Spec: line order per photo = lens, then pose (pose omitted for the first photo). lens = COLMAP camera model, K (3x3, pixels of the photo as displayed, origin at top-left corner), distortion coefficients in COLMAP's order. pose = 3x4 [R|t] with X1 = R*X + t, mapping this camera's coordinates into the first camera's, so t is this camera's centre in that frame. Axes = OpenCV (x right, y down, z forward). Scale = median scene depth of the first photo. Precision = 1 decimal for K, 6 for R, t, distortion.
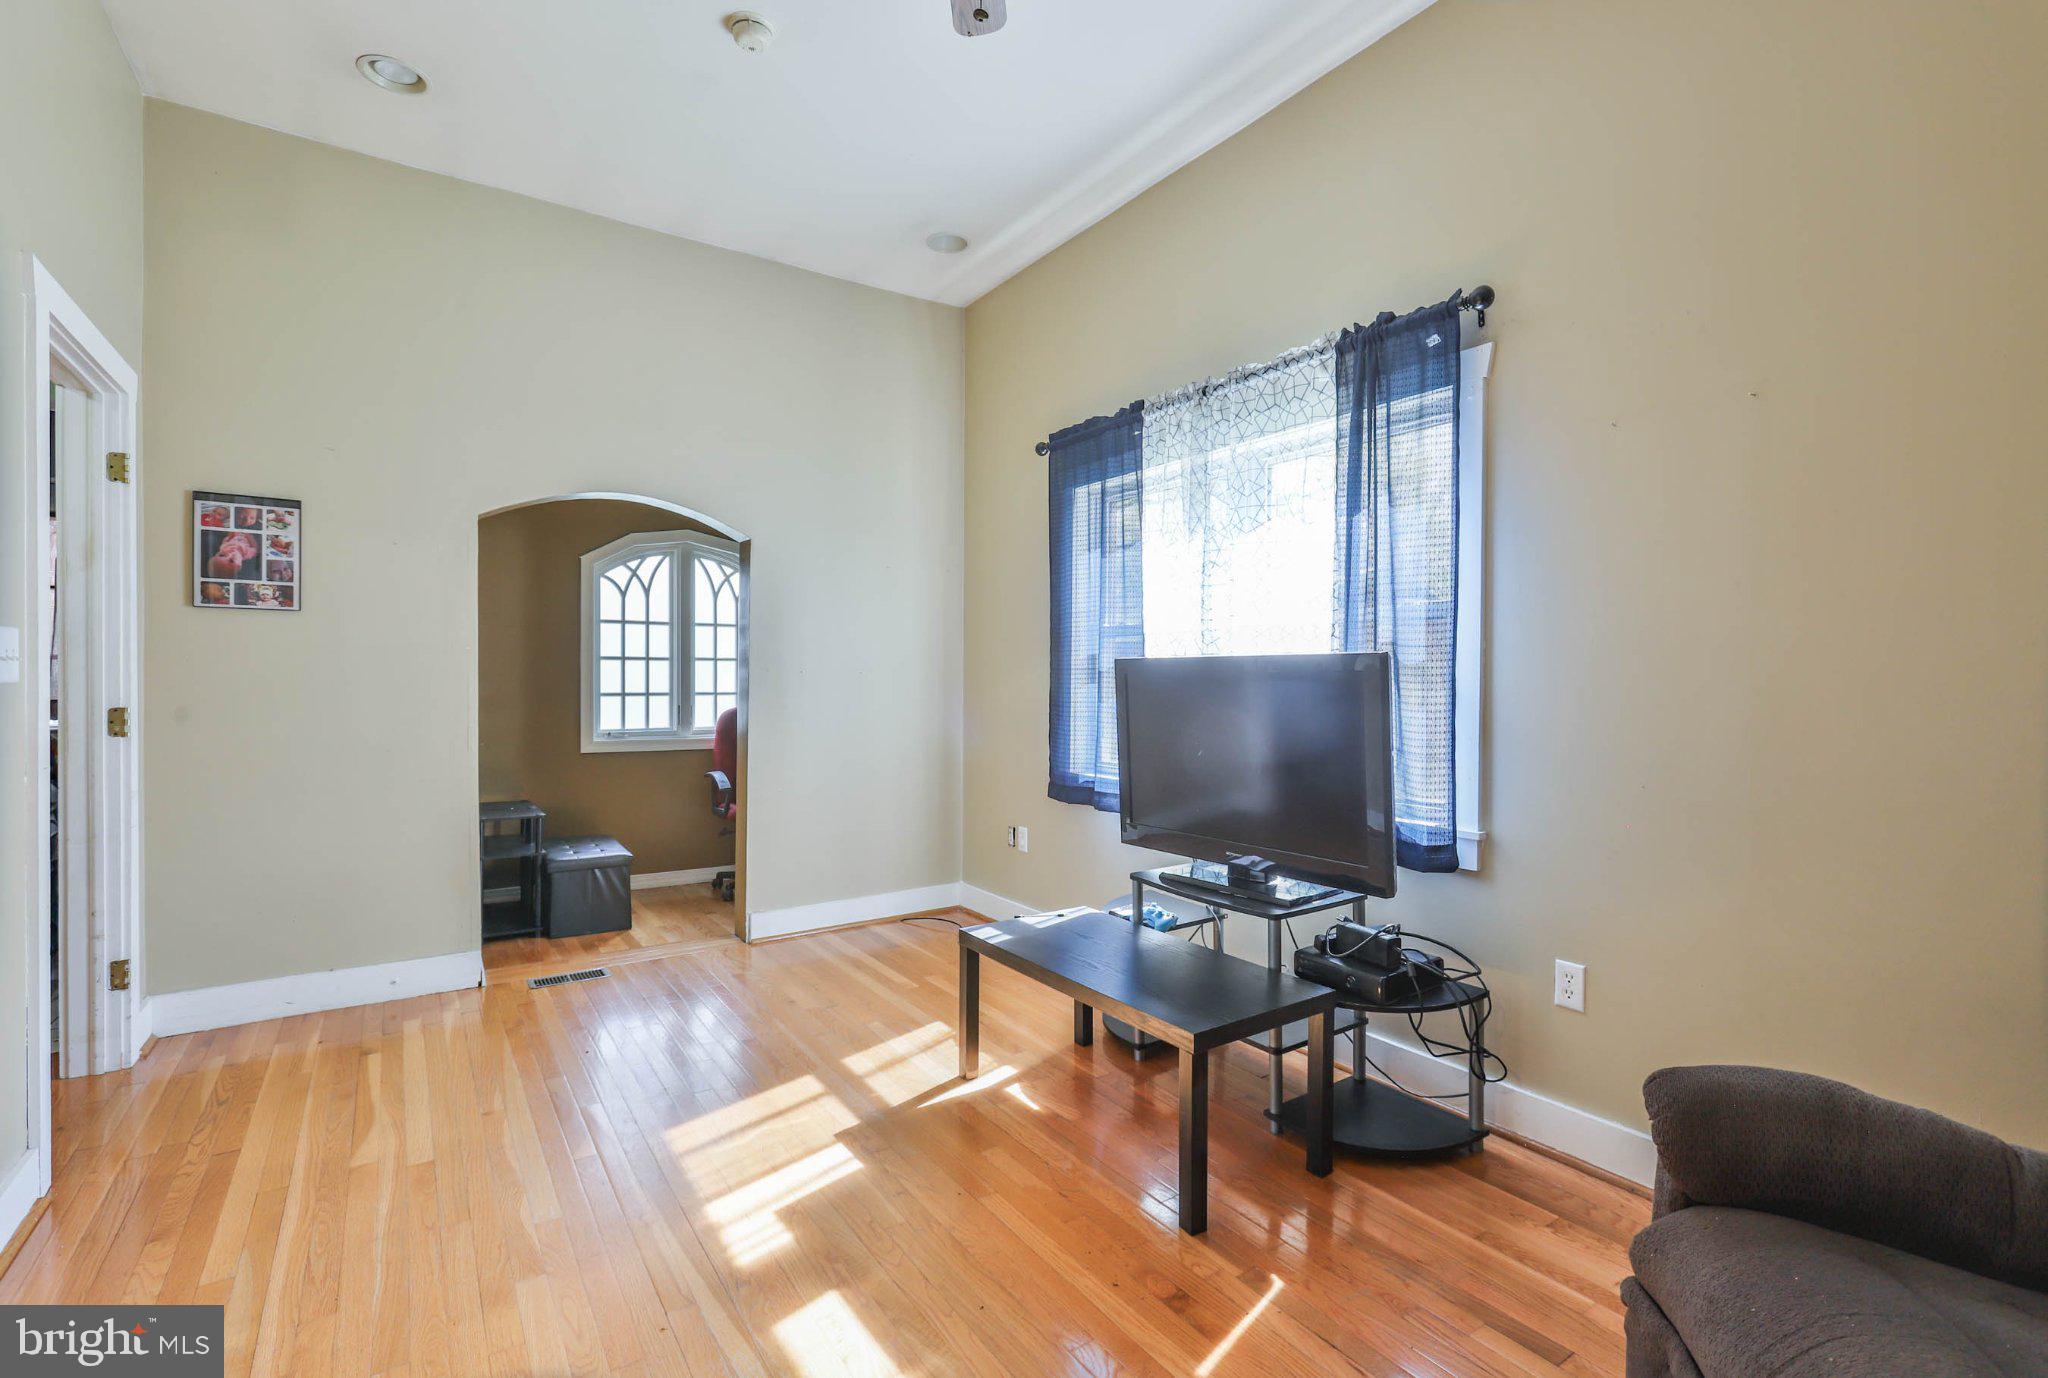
lens RADIAL K [[923.4, 0, 1028.8], [0, 923.4, 689.8], [0, 0, 1]] dist [0.013175, -0.000270]
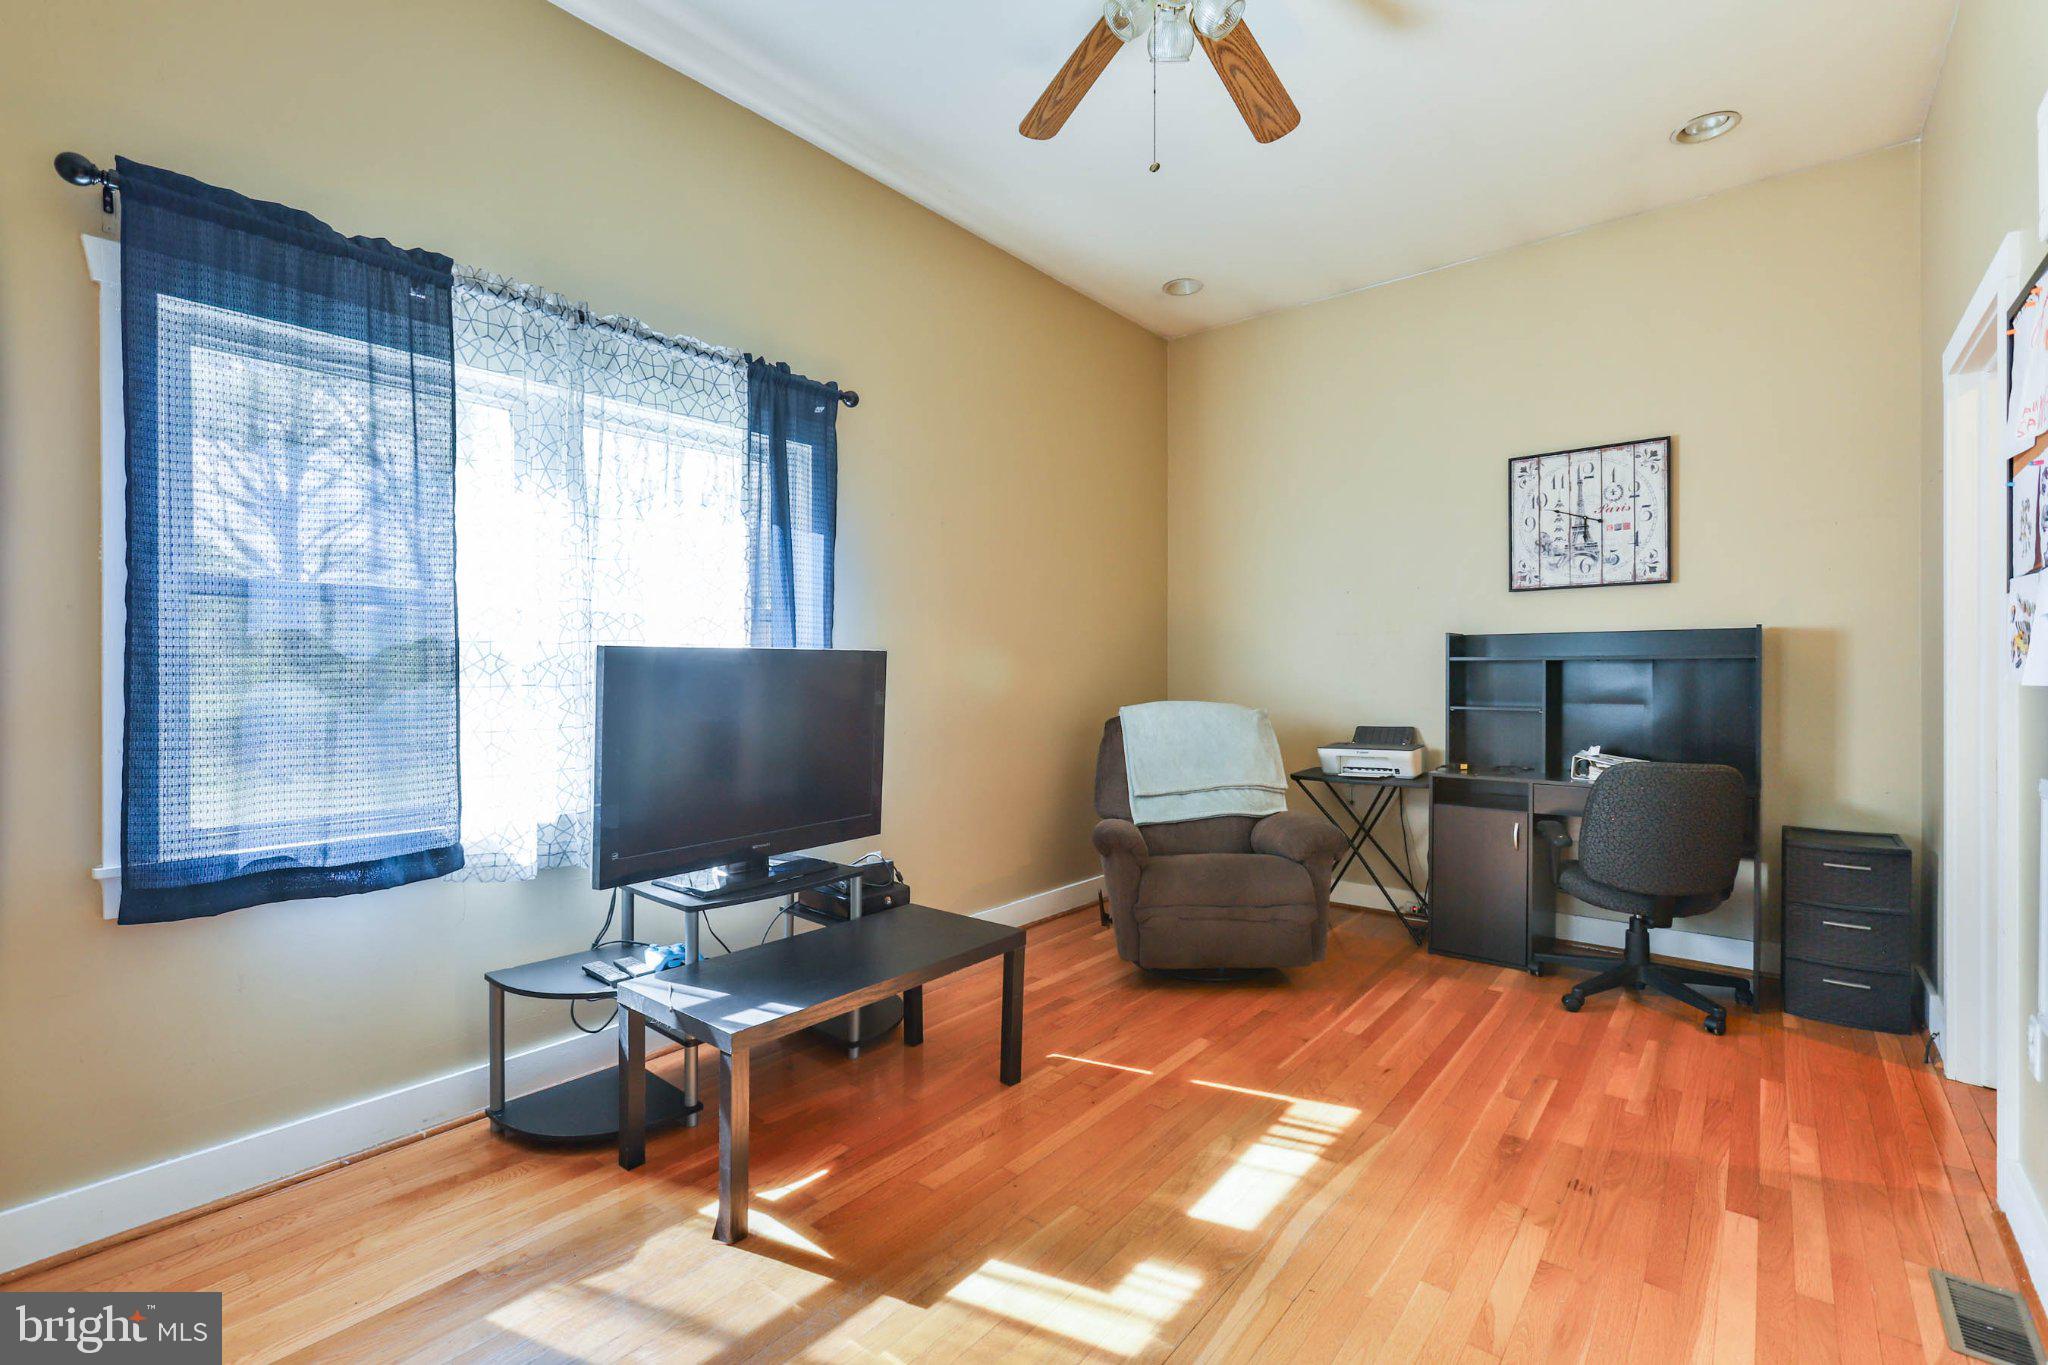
lens RADIAL K [[923.4, 0, 1028.4], [0, 923.4, 666.5], [0, 0, 1]] dist [0.013175, -0.000270]
pose [[-0.283125, -0.007340, 0.959055, -0.815533], [0.010036, 0.999893, 0.010615, -0.023489], [-0.959031, 0.012630, -0.283021, 0.990902]]
